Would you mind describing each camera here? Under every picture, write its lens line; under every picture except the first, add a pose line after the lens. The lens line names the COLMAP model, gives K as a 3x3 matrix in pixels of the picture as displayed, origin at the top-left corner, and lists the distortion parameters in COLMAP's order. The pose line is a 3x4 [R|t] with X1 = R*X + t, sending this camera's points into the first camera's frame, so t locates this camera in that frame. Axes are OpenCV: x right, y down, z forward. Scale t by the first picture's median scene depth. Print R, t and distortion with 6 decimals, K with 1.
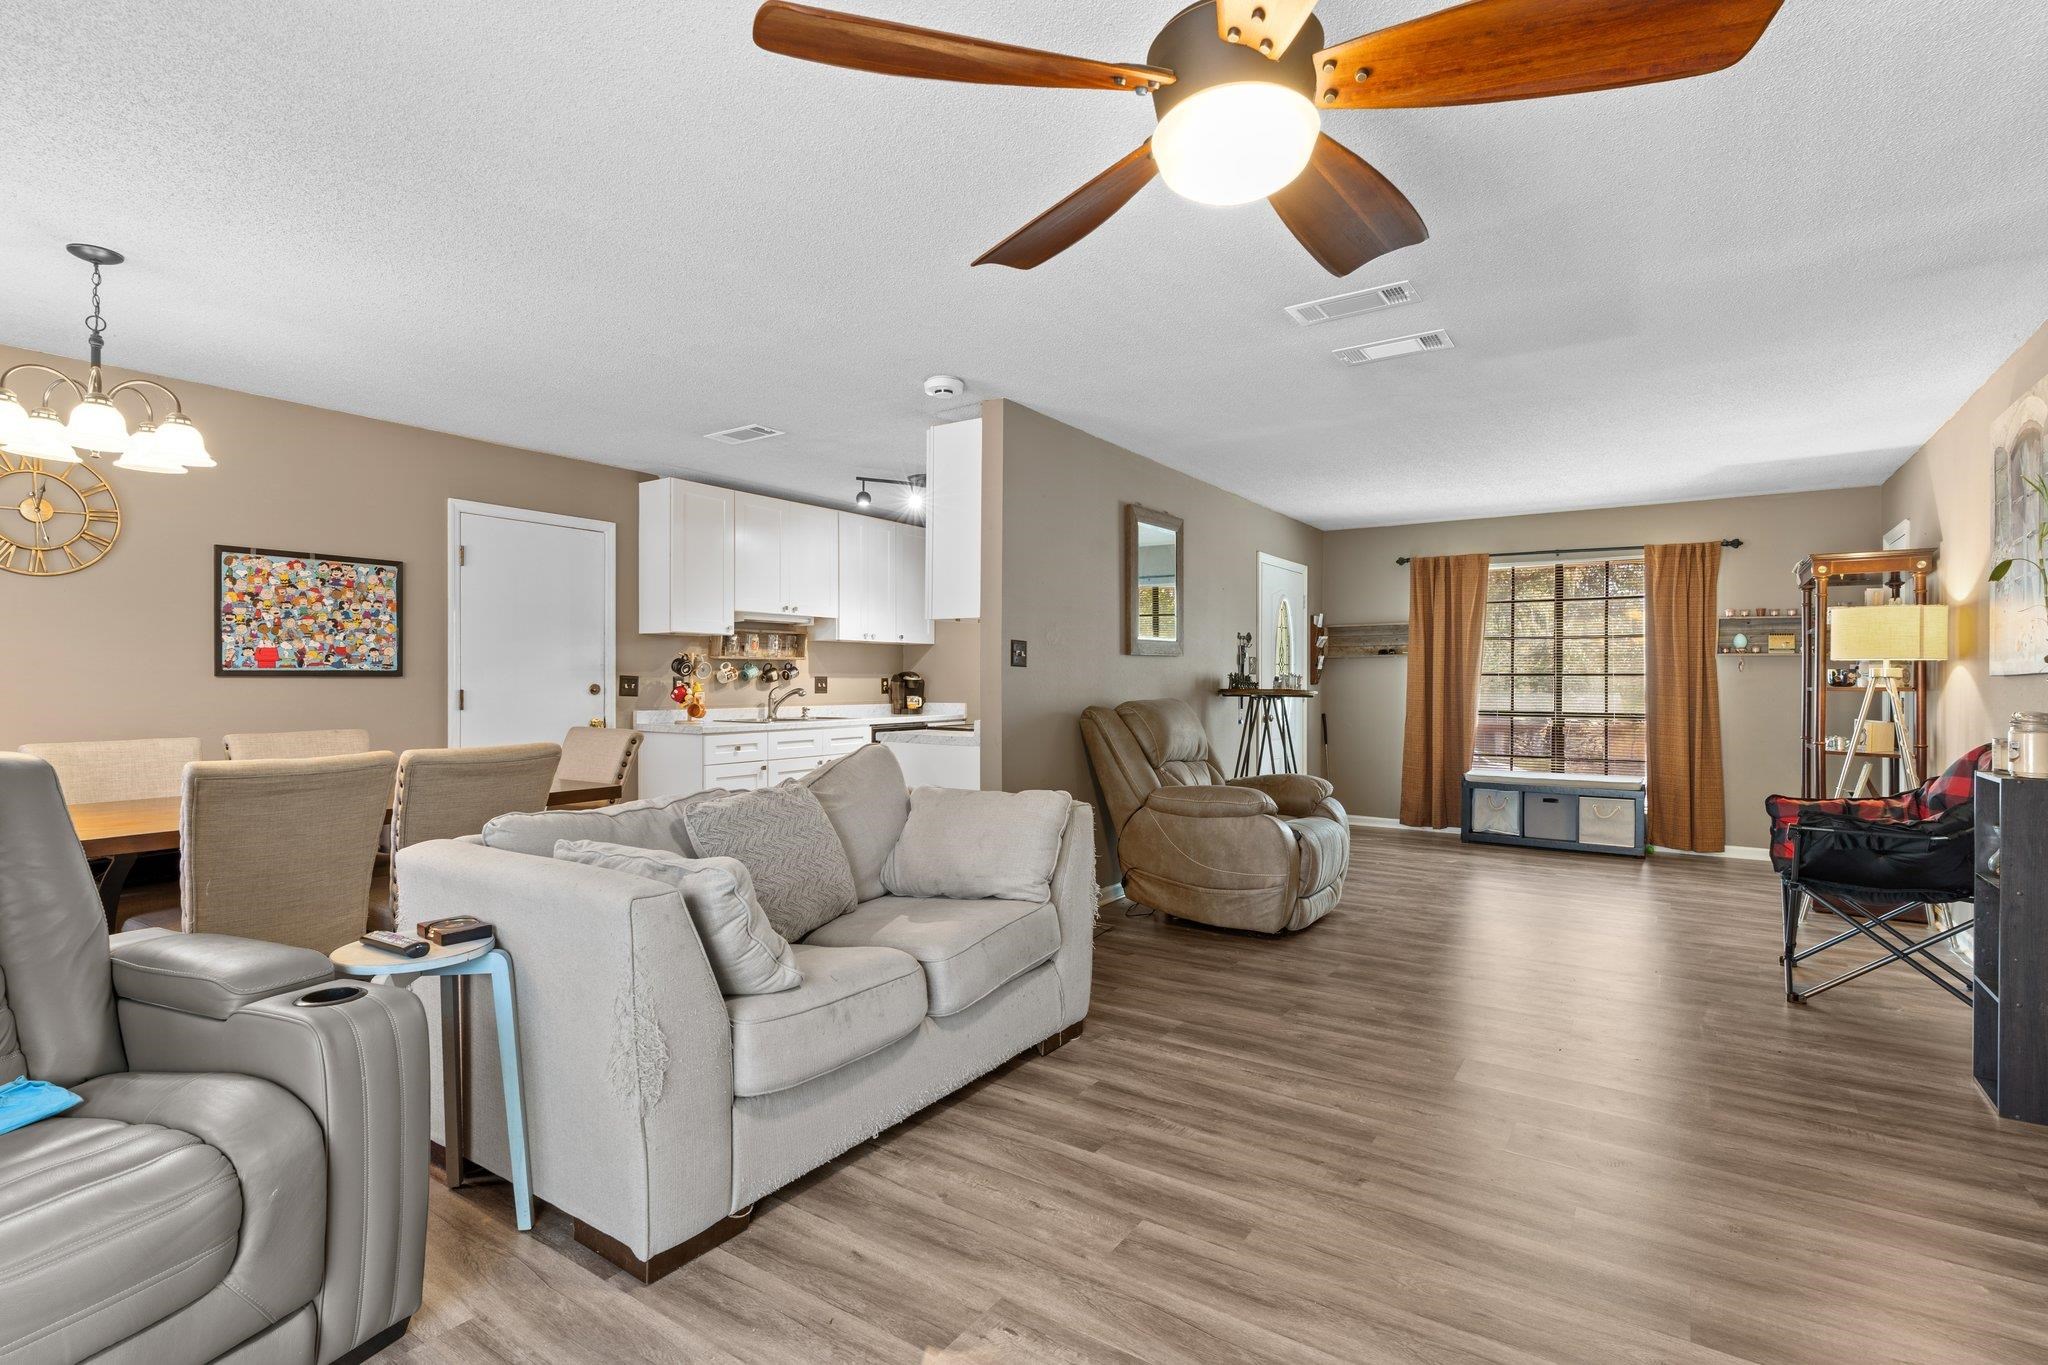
lens RADIAL K [[975.5, 0, 1014.5], [0, 975.5, 684.7], [0, 0, 1]] dist [-0.001683, 0.000889]
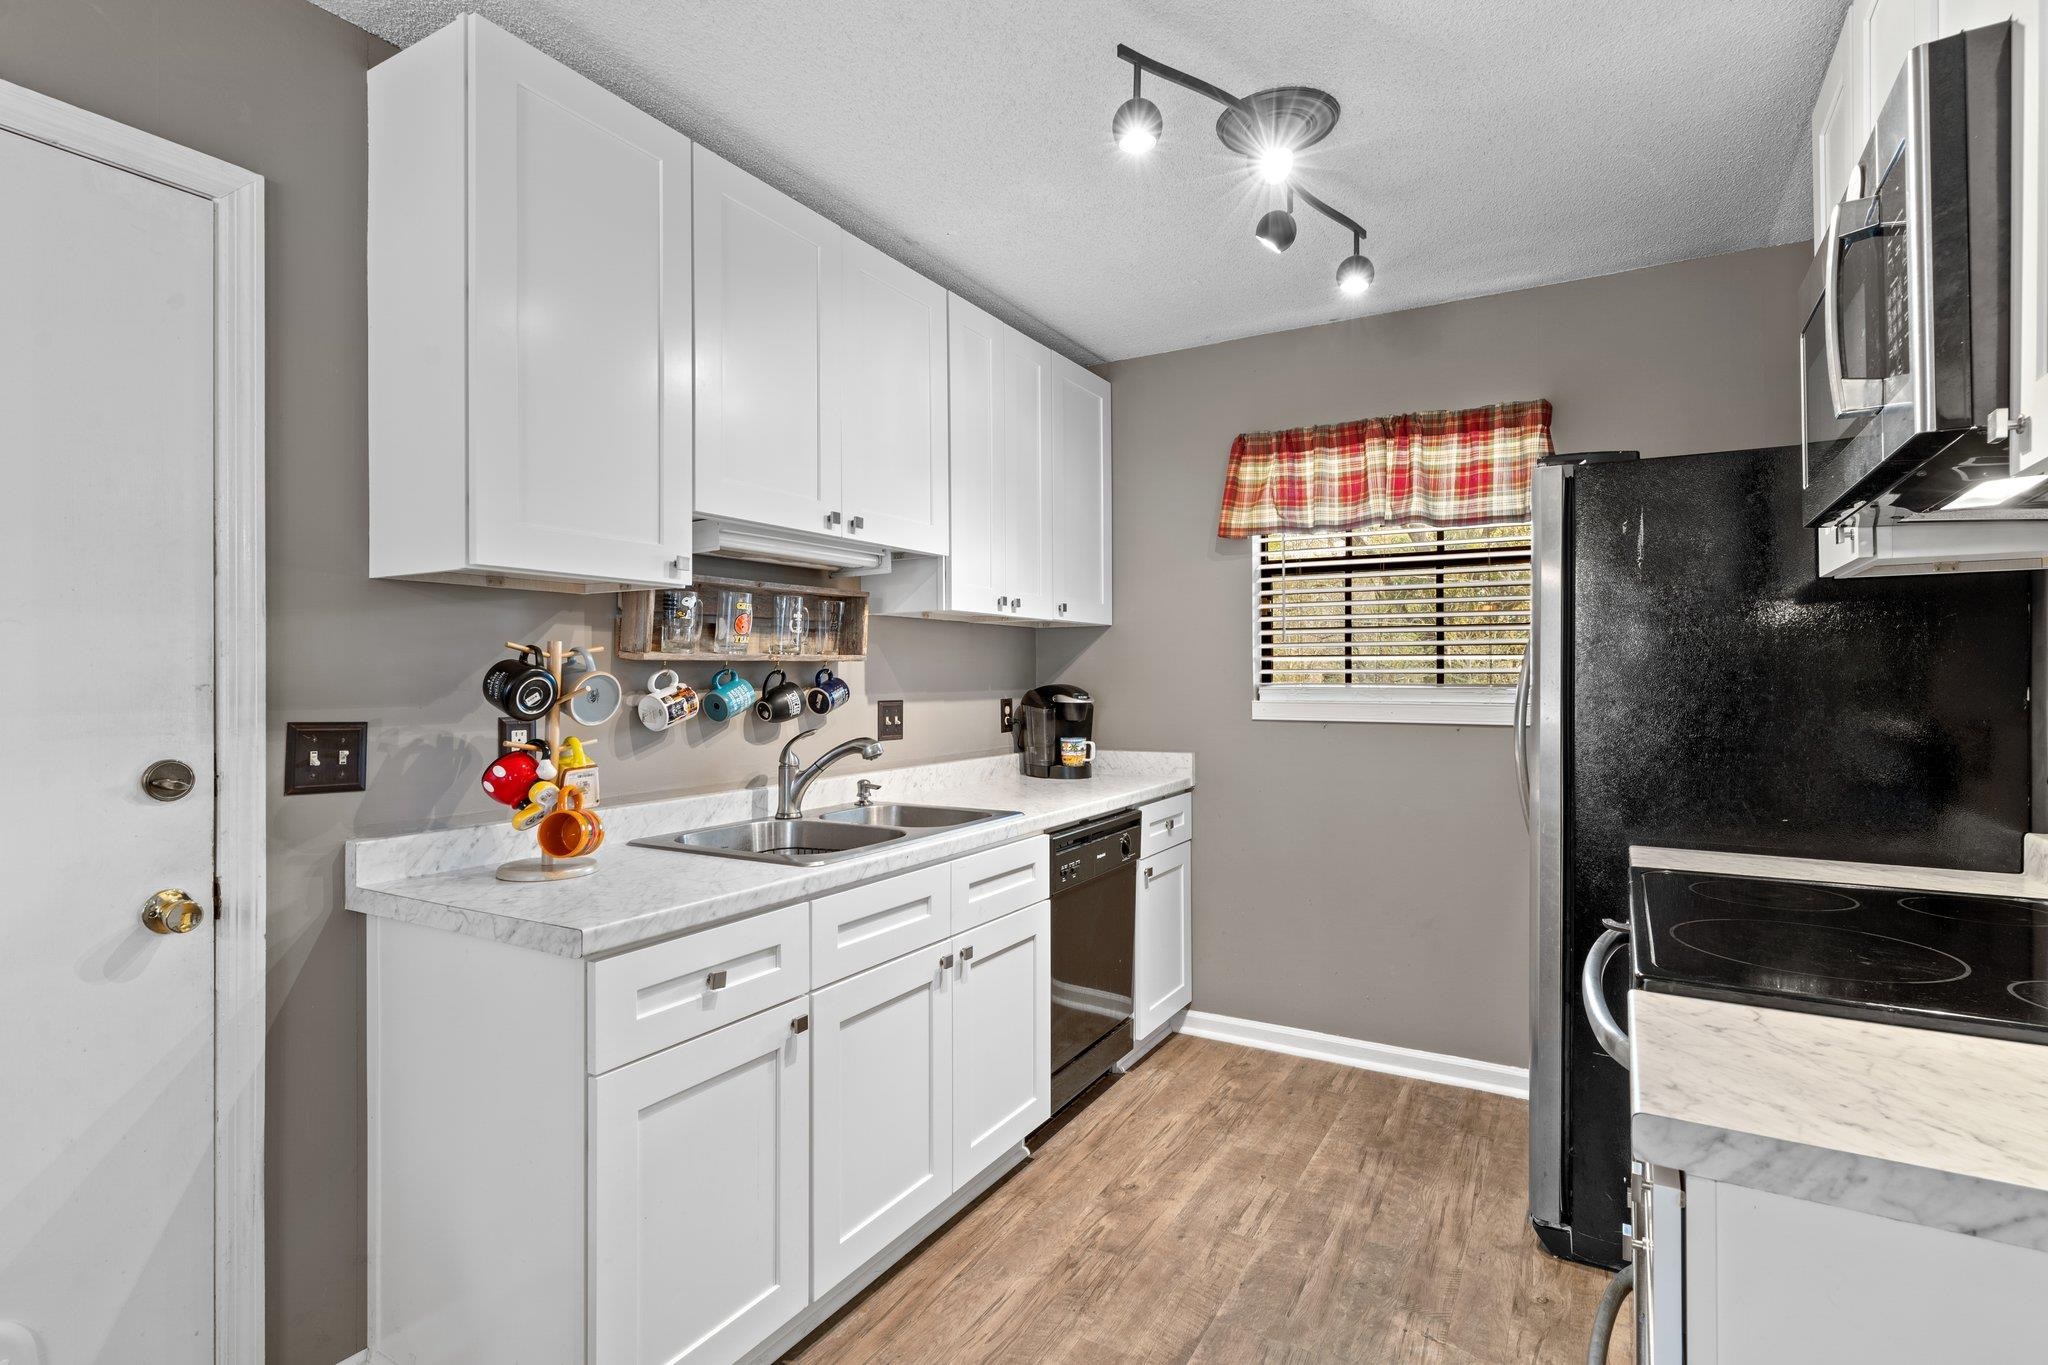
lens RADIAL K [[975.5, 0, 1015.1], [0, 975.5, 673.8], [0, 0, 1]] dist [-0.001683, 0.000889]
pose [[0.997289, -0.006129, 0.073328, -0.210295], [0.006710, 0.999948, -0.007681, -0.019562], [-0.073277, 0.008152, 0.997278, 0.687636]]
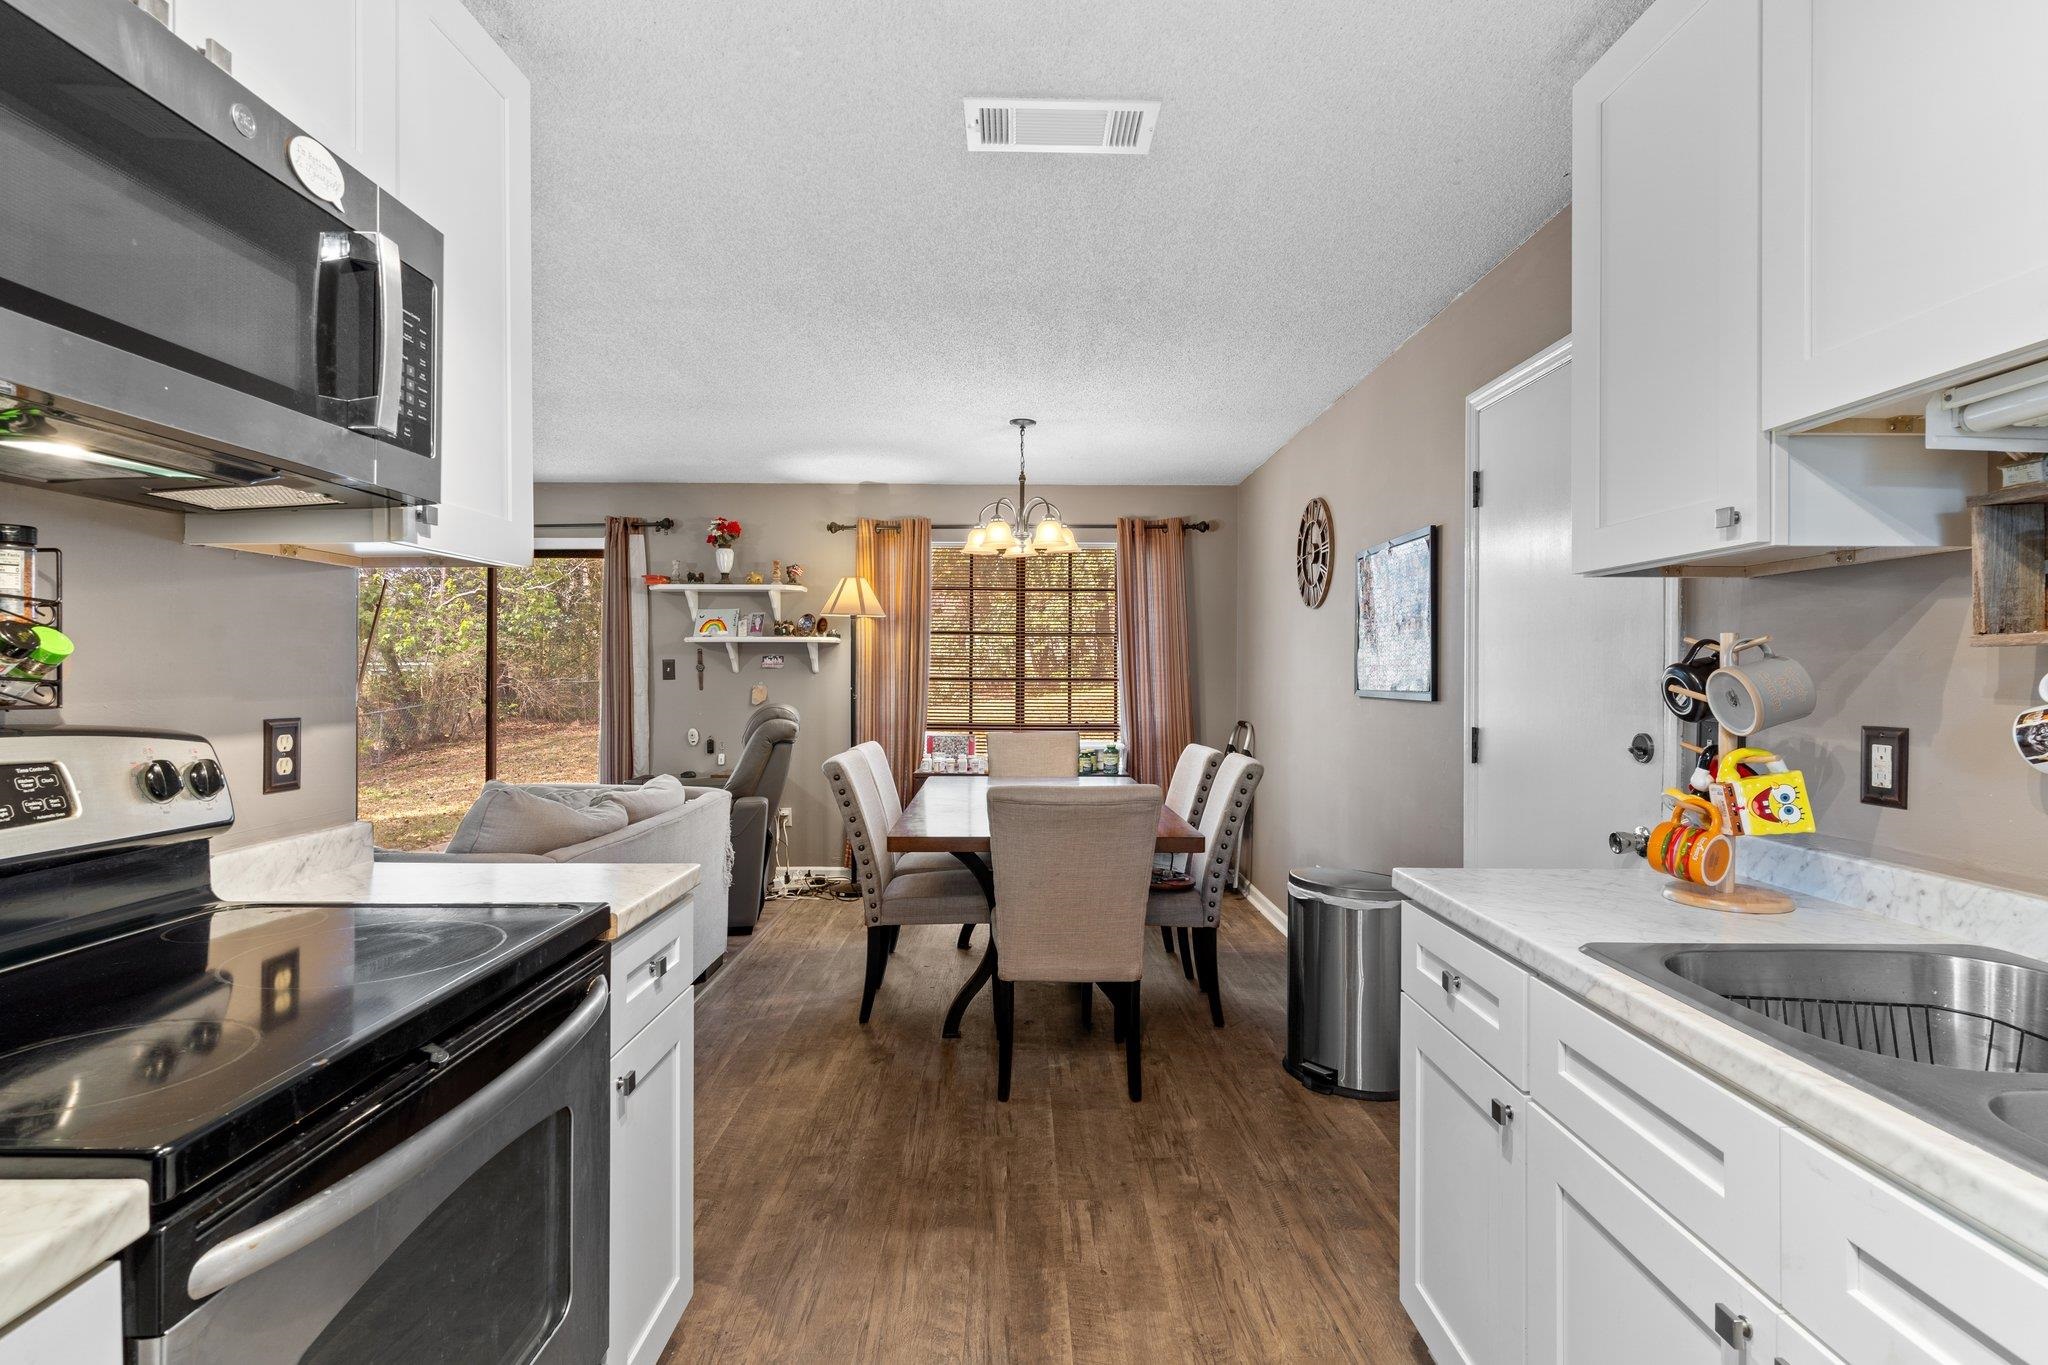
lens RADIAL K [[975.5, 0, 1015.8], [0, 975.5, 677.5], [0, 0, 1]] dist [-0.001683, 0.000889]
pose [[-0.823198, -0.005246, -0.567730, -0.021472], [-0.010073, 0.999935, 0.005367, -0.020618], [0.567665, 0.010137, -0.823197, 1.119434]]
